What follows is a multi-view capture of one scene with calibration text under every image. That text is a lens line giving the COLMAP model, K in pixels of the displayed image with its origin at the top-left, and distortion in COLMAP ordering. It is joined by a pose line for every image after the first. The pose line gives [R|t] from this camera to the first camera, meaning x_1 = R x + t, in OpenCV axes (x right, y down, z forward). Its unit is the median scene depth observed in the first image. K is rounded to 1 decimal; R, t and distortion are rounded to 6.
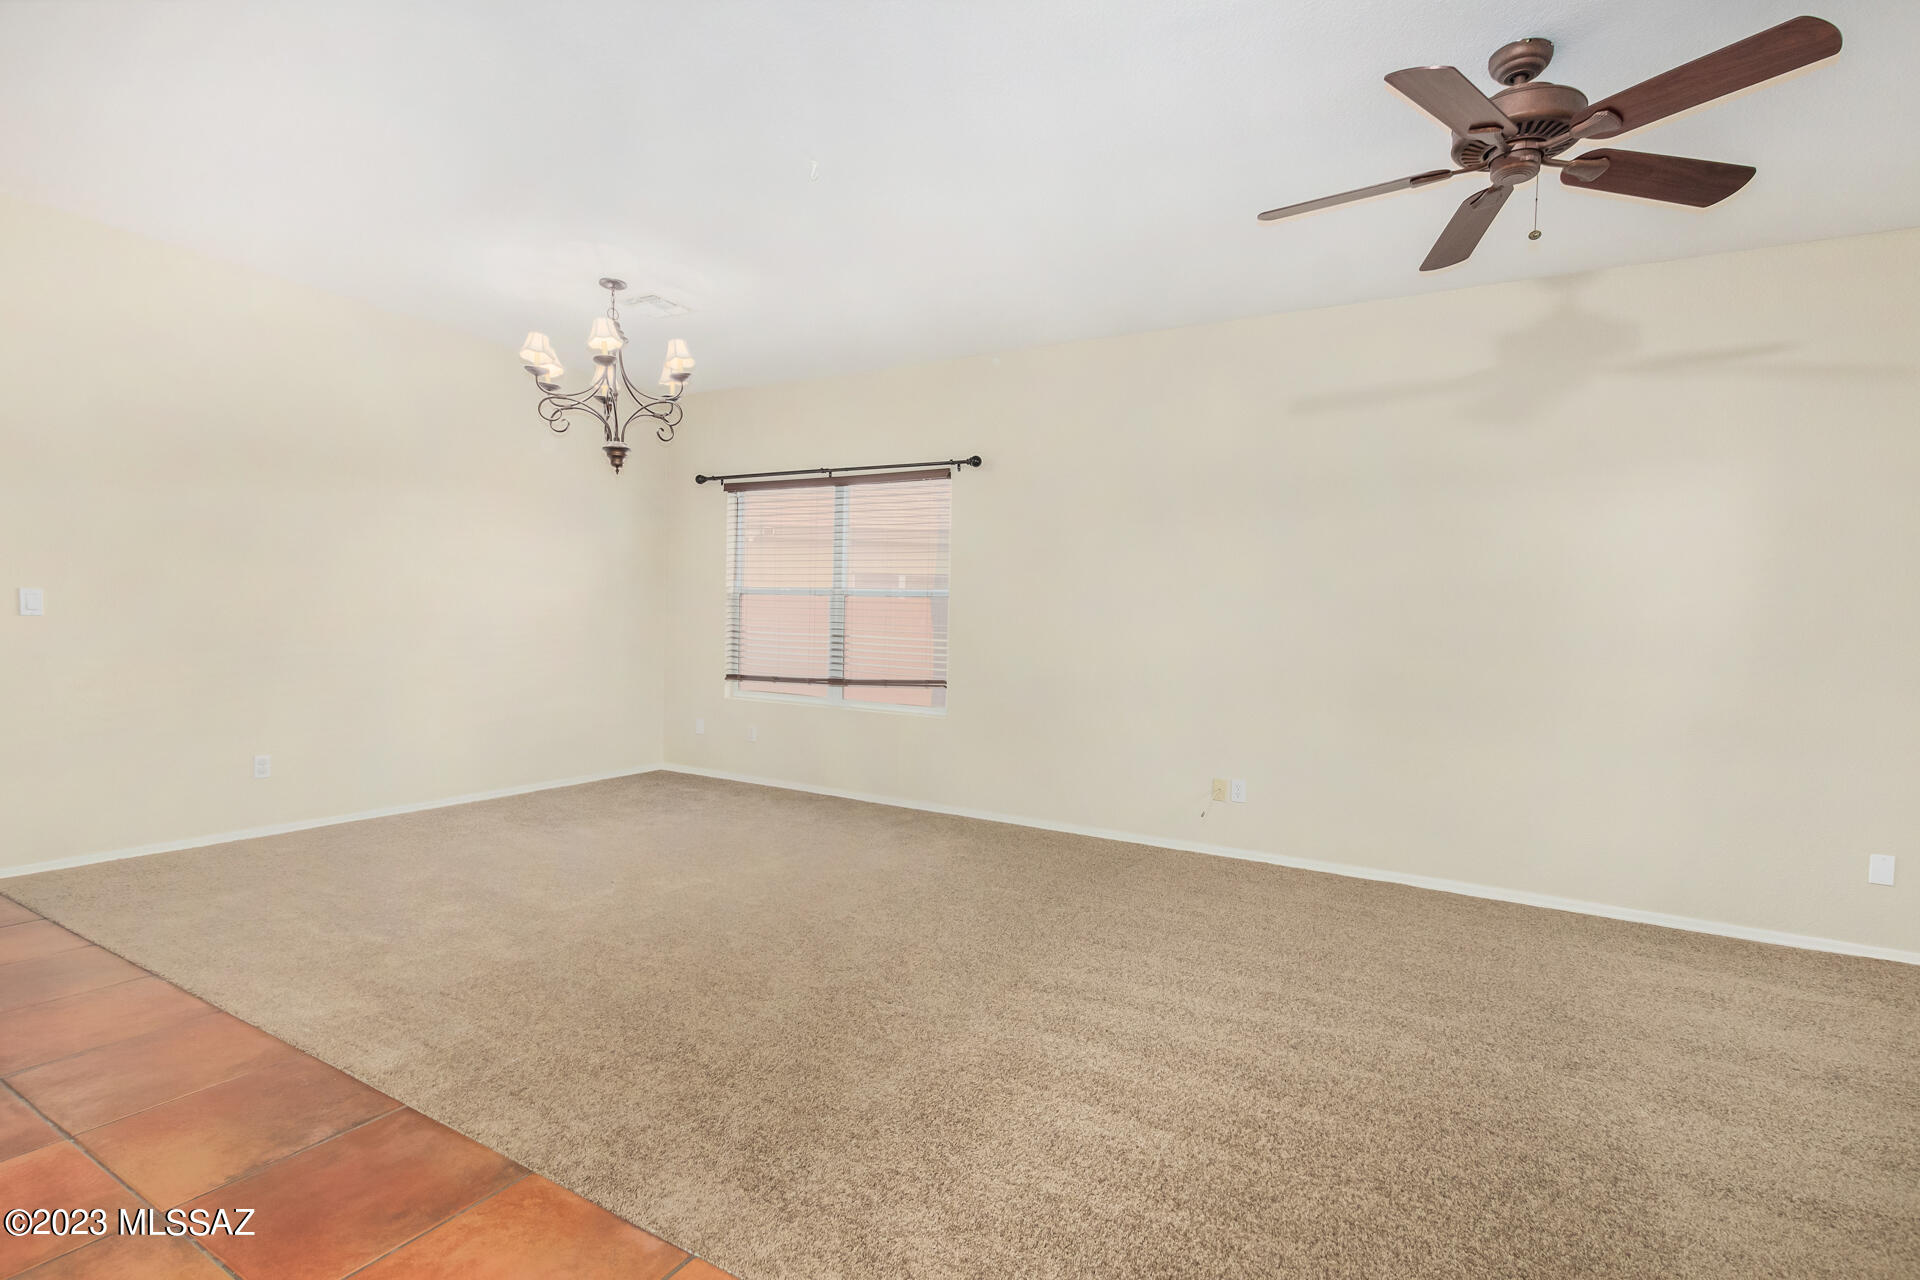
lens RADIAL K [[906.0, 0, 958.7], [0, 906.0, 643.1], [0, 0, 1]] dist [0.008309, -0.004114]
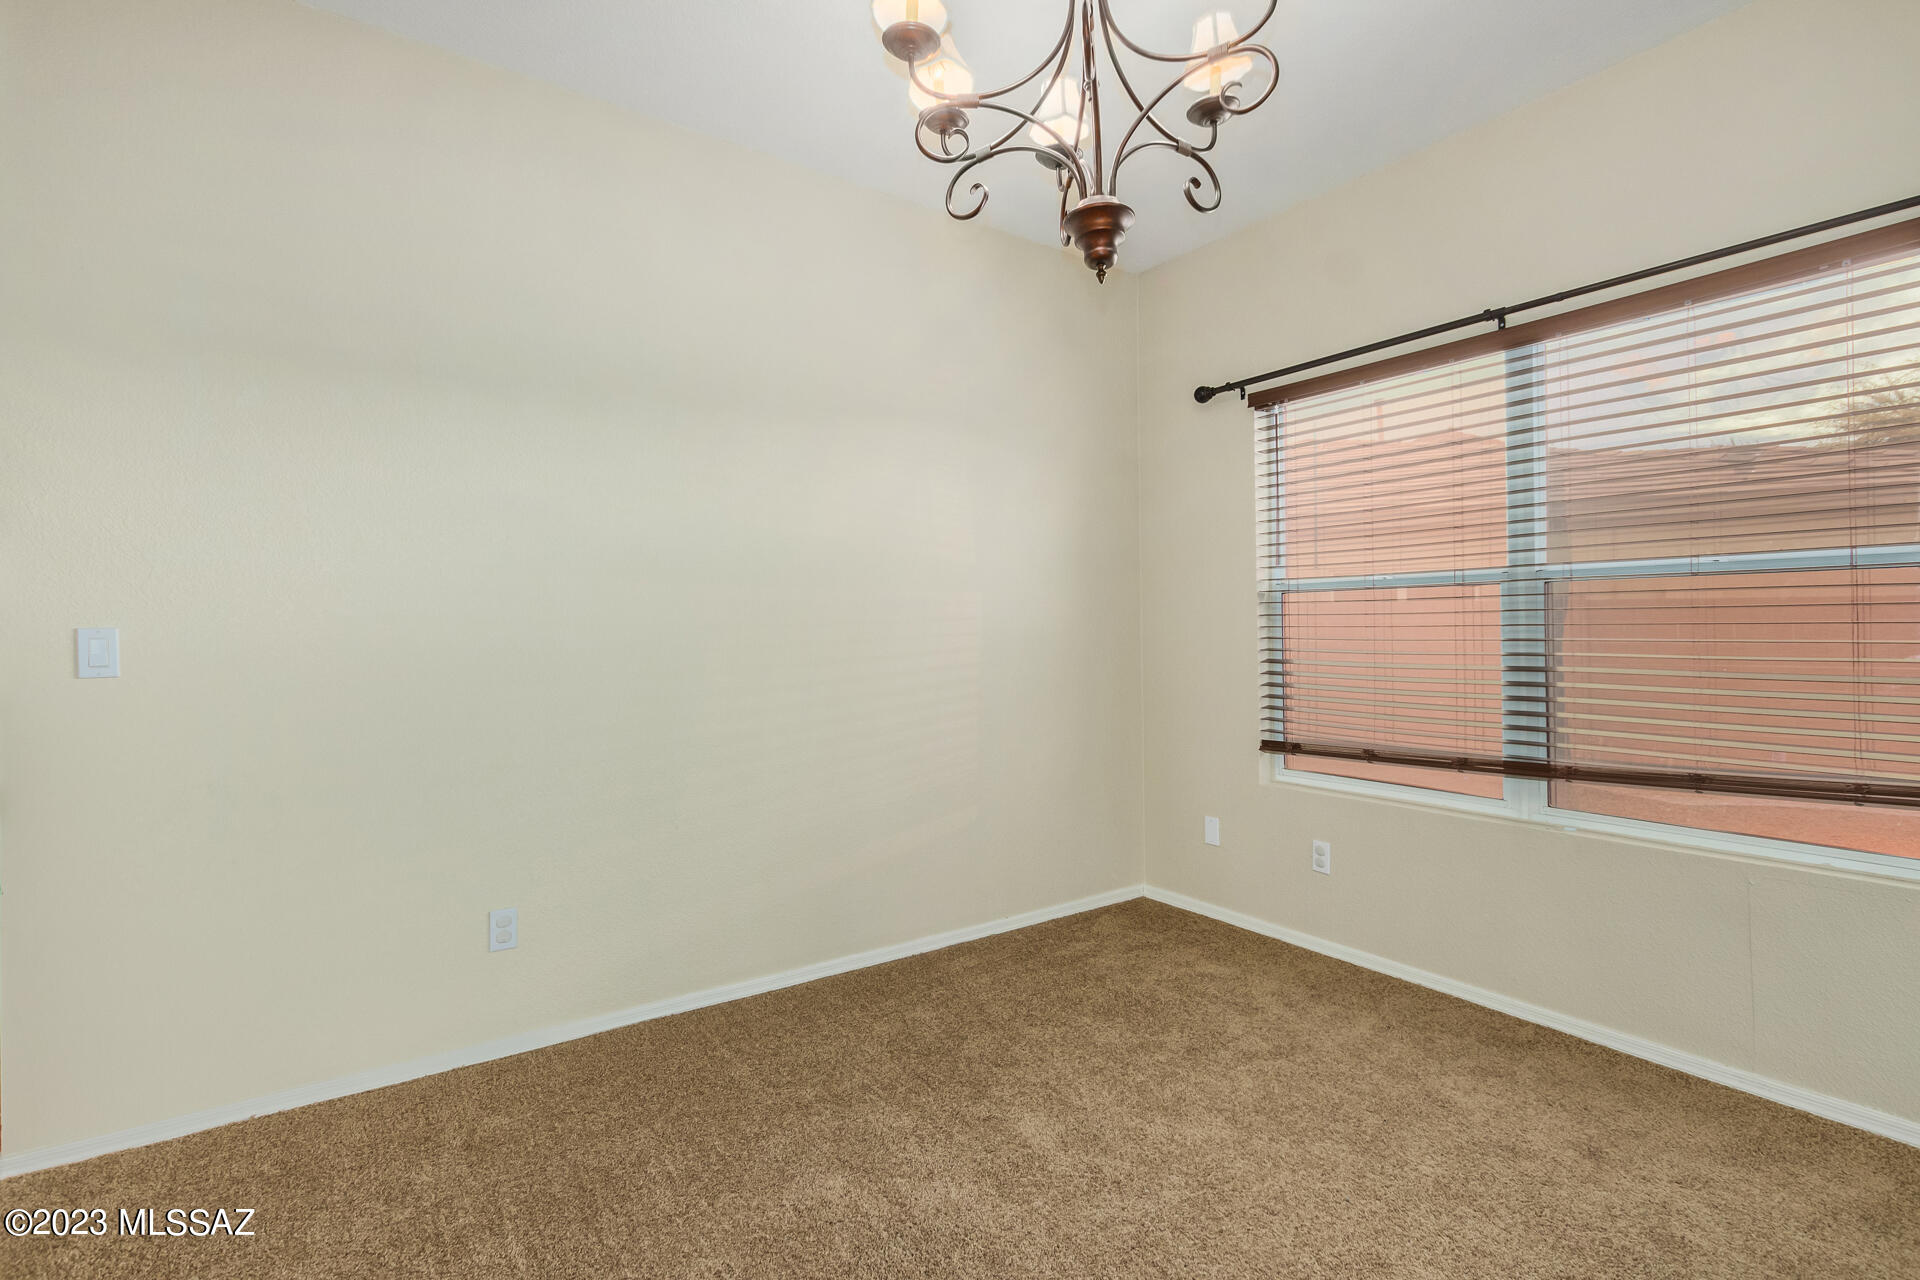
lens RADIAL K [[906.0, 0, 969.8], [0, 906.0, 638.2], [0, 0, 1]] dist [0.008309, -0.004114]
pose [[0.907663, -0.031916, -0.418484, -0.200333], [0.022792, 0.999381, -0.026783, -0.018016], [0.419079, 0.014772, 0.907829, 0.464779]]
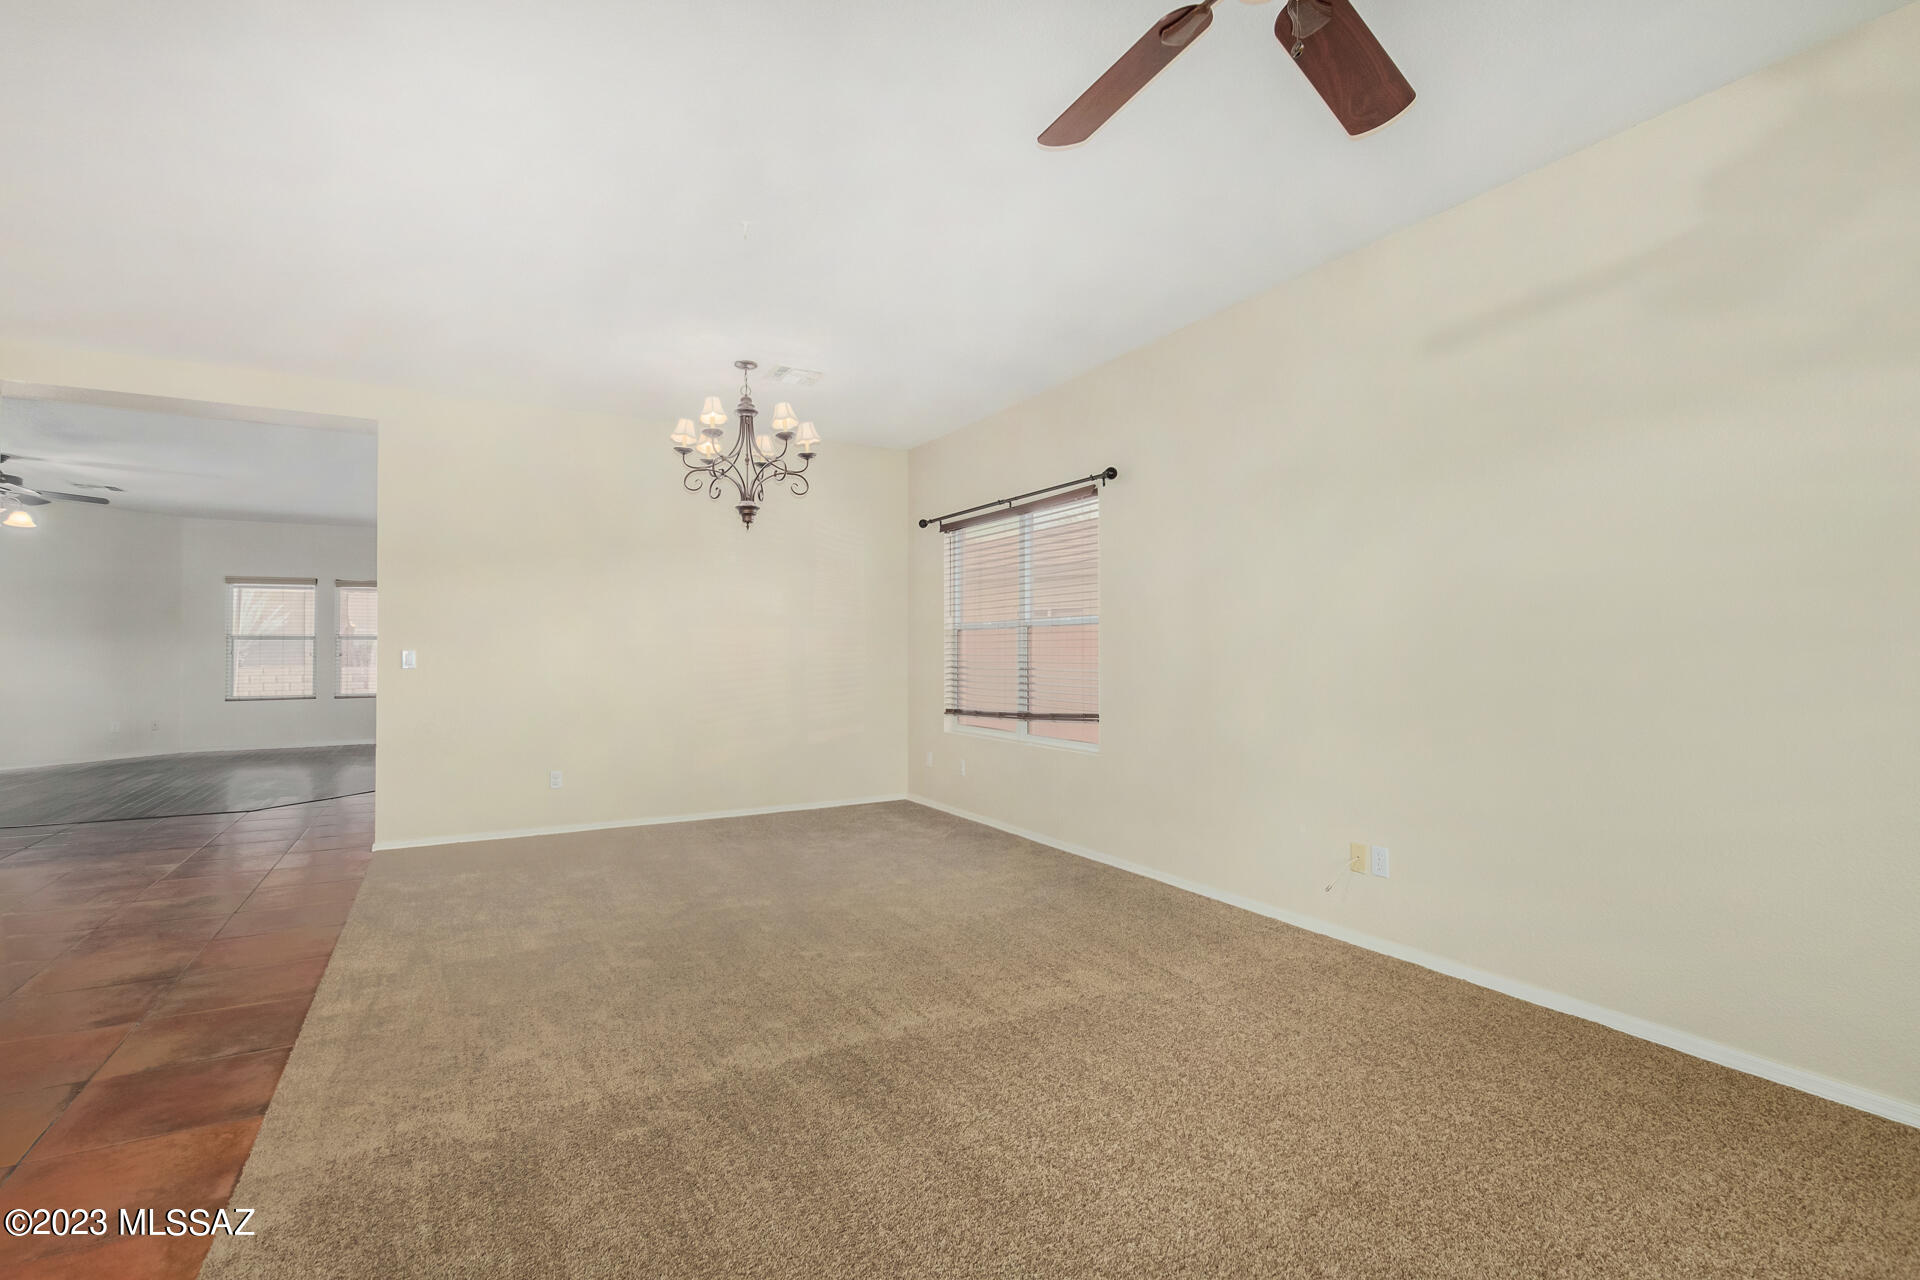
lens RADIAL K [[906.0, 0, 951.8], [0, 906.0, 648.0], [0, 0, 1]] dist [0.008309, -0.004114]
pose [[0.857474, -0.036692, -0.513218, 0.304689], [0.019767, 0.999067, -0.038401, 0.005640], [0.514148, 0.022783, 0.857399, 0.127353]]
